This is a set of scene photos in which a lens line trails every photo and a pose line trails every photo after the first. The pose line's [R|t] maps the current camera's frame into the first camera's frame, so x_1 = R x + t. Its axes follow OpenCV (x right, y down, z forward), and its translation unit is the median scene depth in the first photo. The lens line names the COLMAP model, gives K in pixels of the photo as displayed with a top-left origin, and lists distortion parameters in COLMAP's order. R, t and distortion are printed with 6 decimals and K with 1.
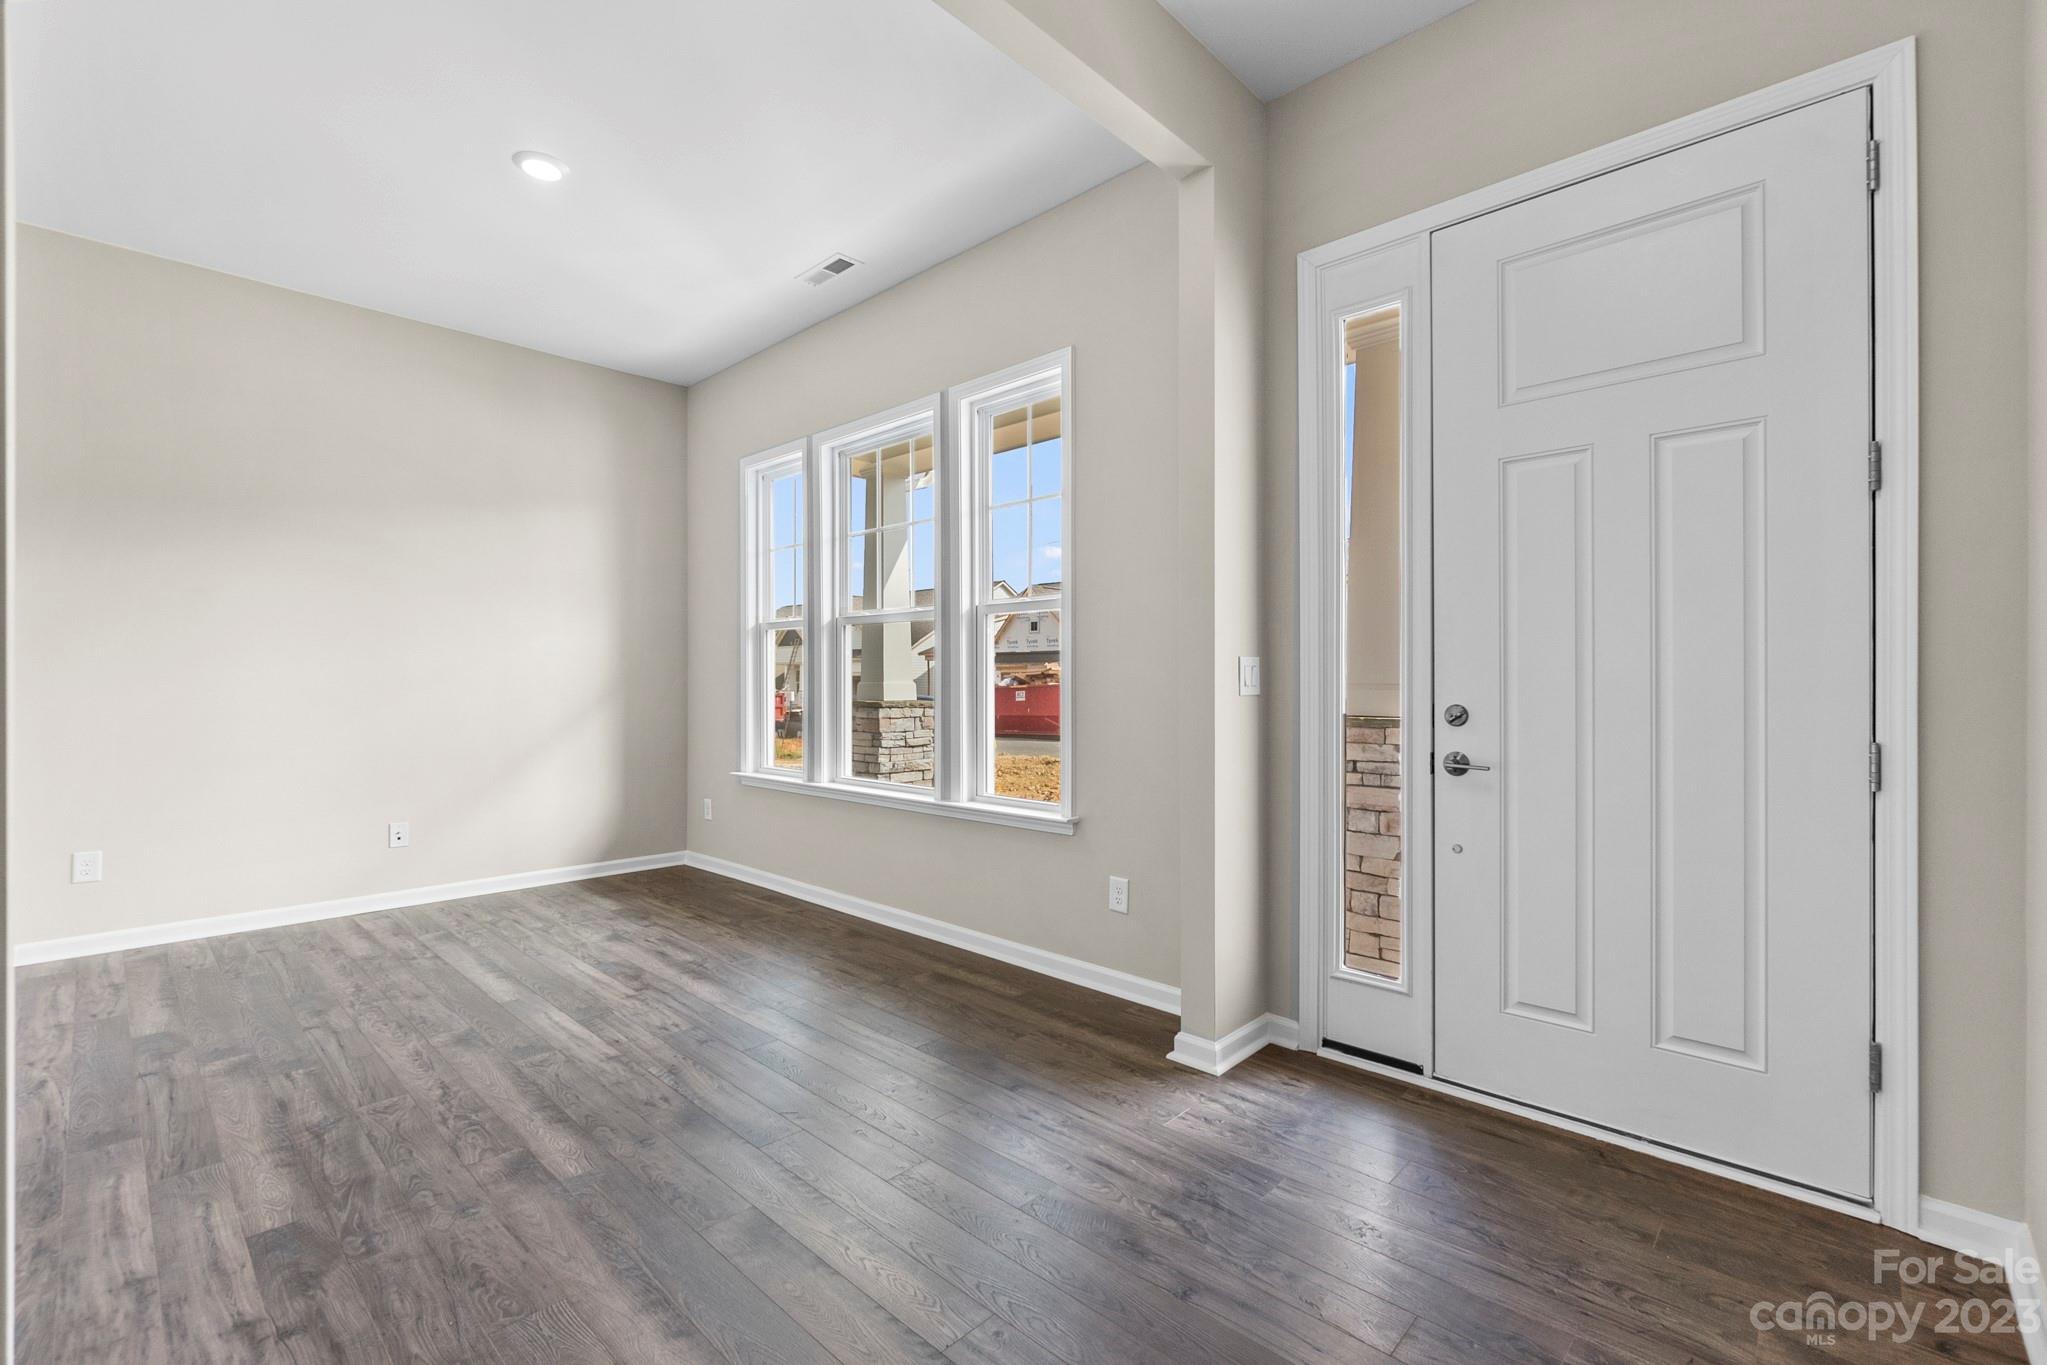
lens RADIAL K [[876.2, 0, 1015.1], [0, 876.2, 718.6], [0, 0, 1]] dist [-0.001902, -0.000063]
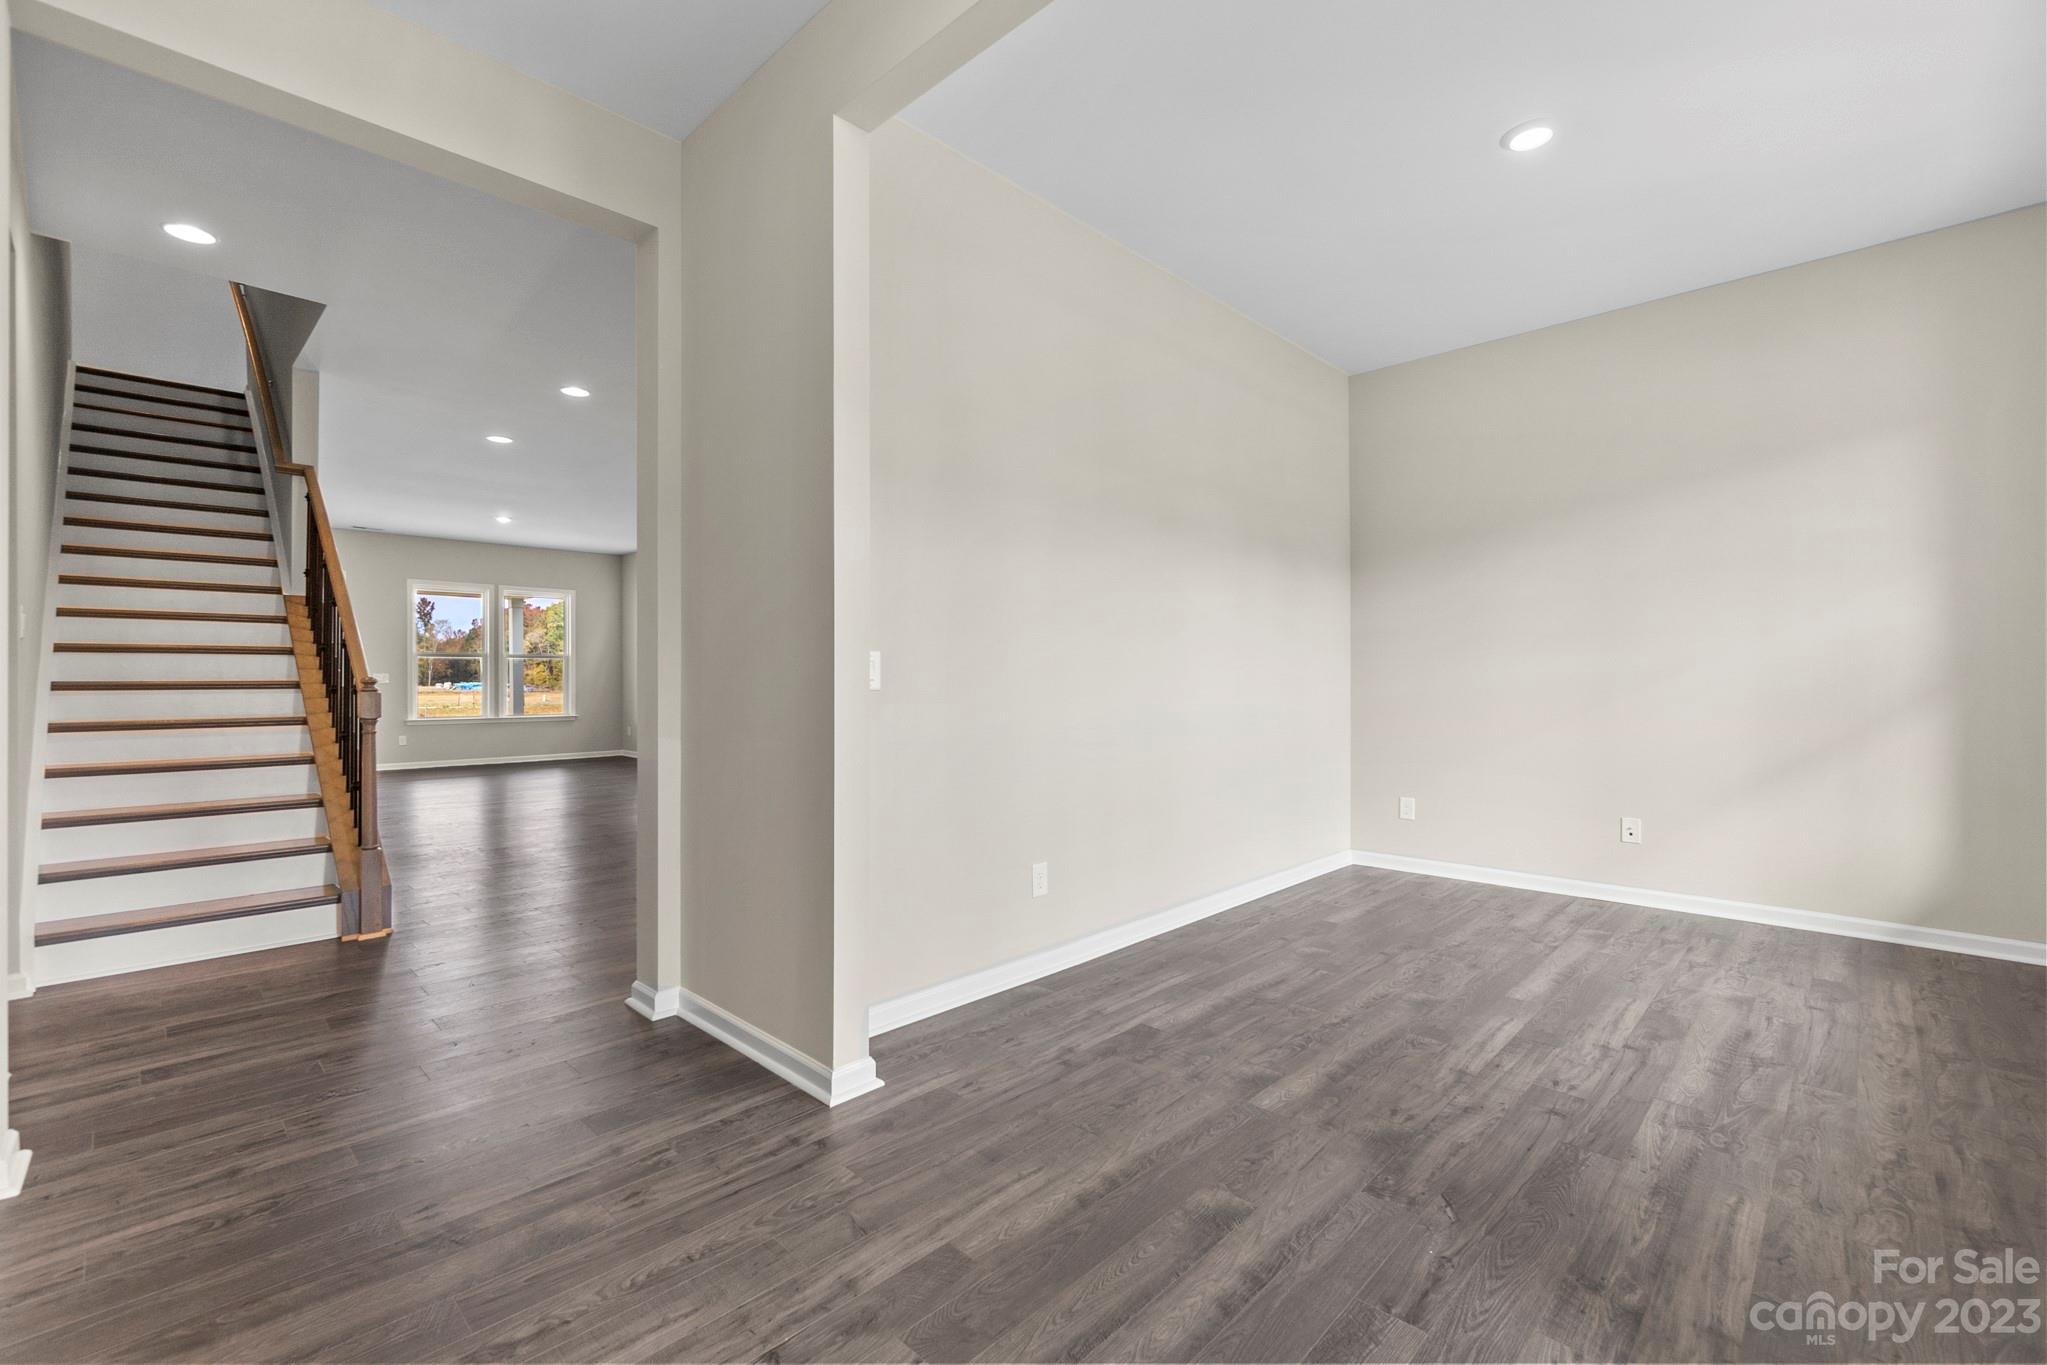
lens RADIAL K [[887.3, 0, 1023.5], [0, 887.3, 682.5], [0, 0, 1]] dist [-0.004925, 0.004231]
pose [[0.000099, 0.003270, -0.999995, 0.410819], [-0.039168, 0.999227, 0.003264, -0.015584], [0.999233, 0.039167, 0.000227, 0.418946]]
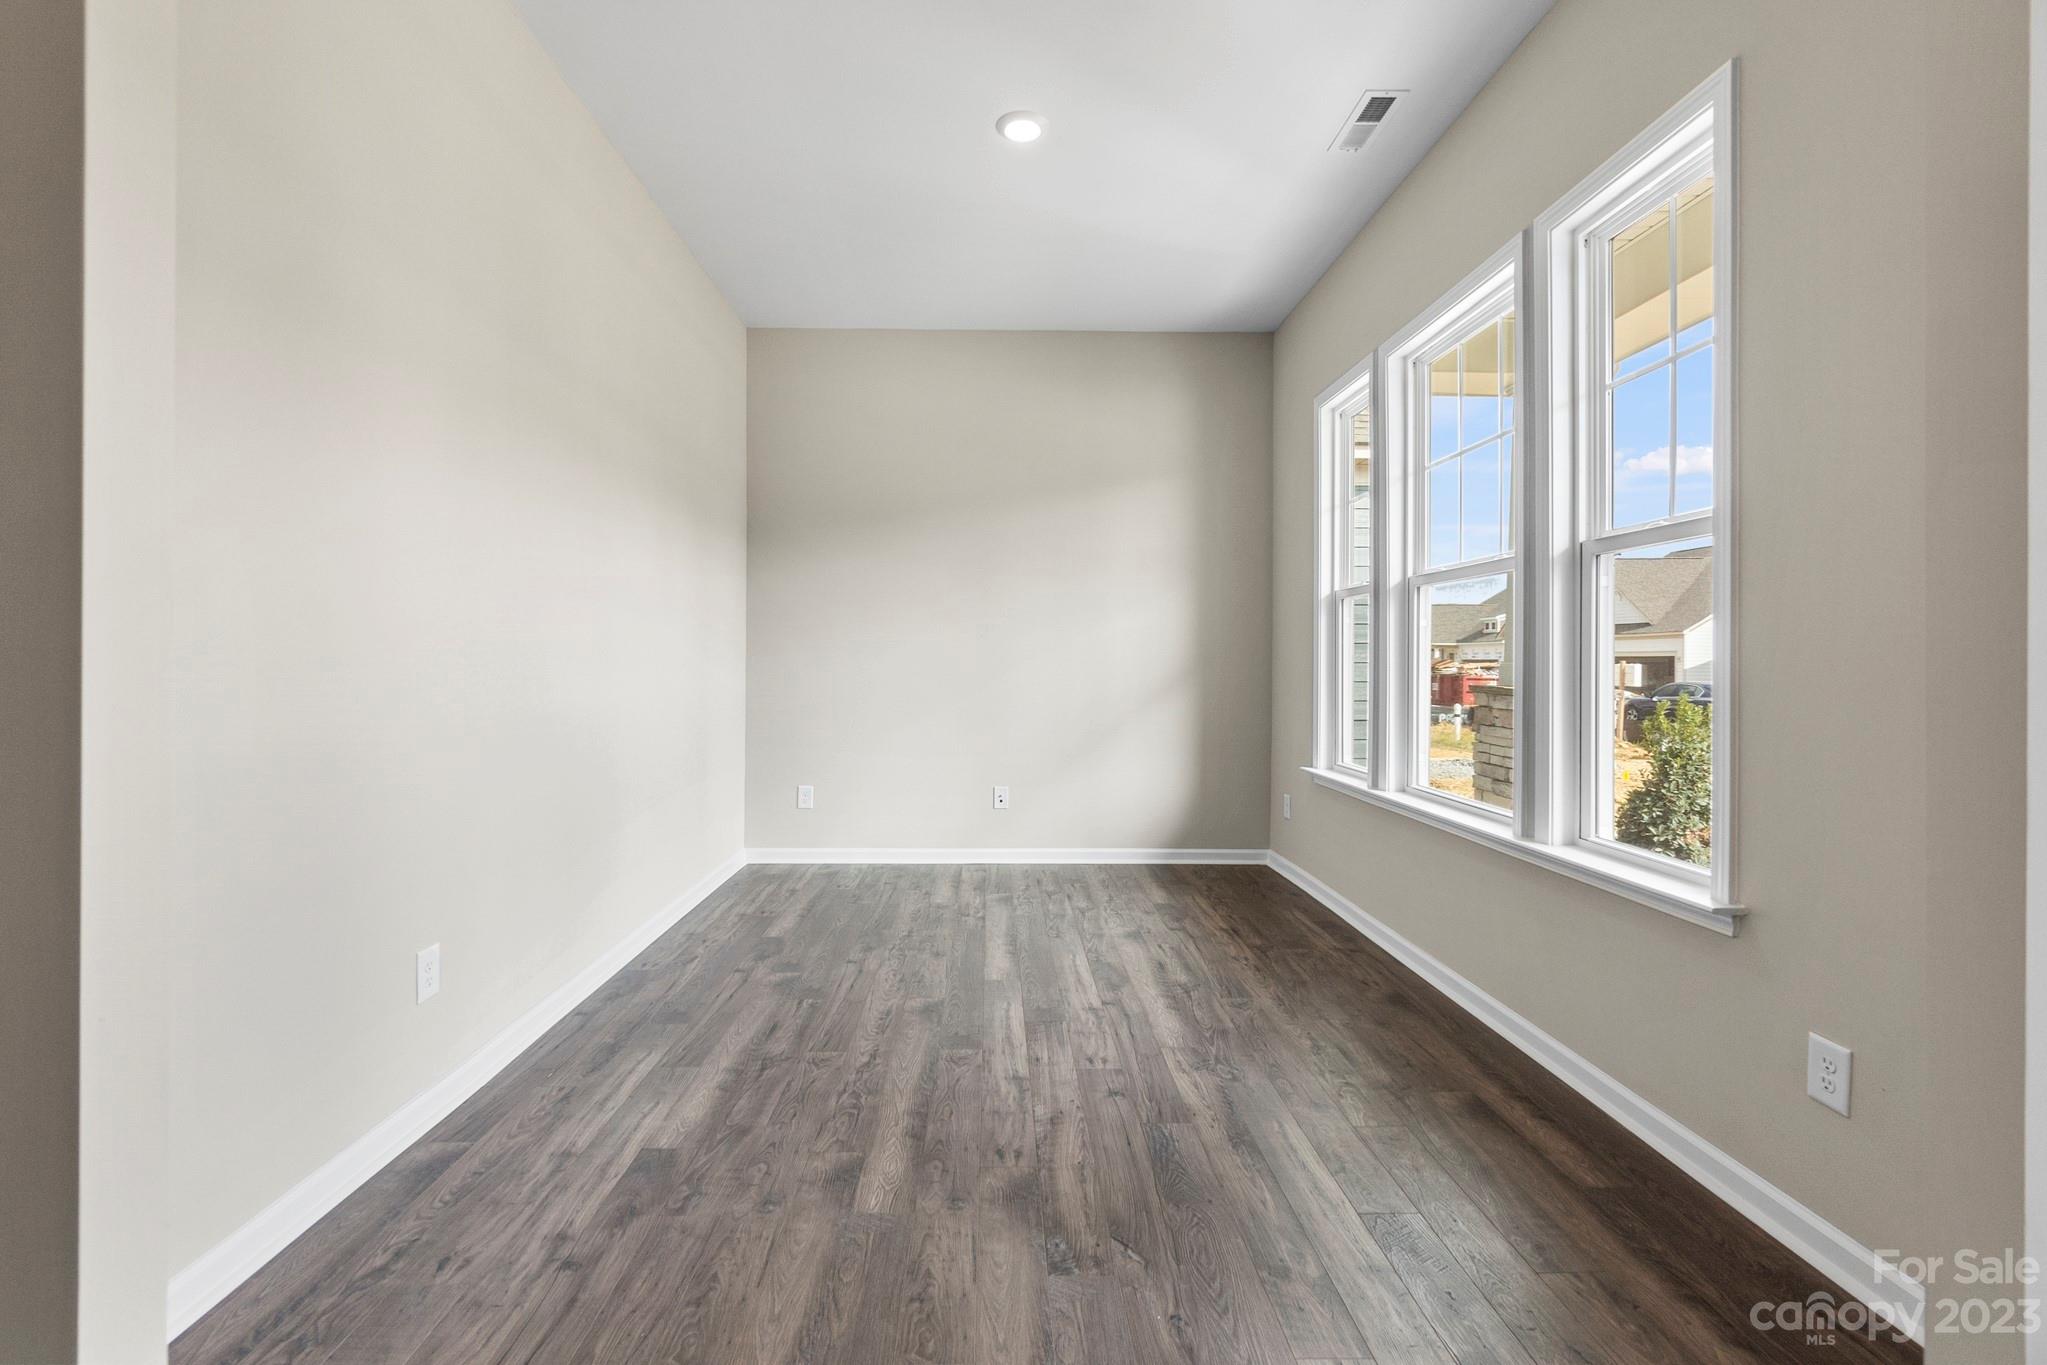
lens RADIAL K [[897.5, 0, 1012.3], [0, 897.5, 681.6], [0, 0, 1]] dist [-0.001369, 0.000239]
pose [[0.706729, 0.019579, -0.707213, 0.146757], [-0.034780, 0.999370, -0.007088, -0.009710], [0.706629, 0.029606, 0.706965, 0.276188]]
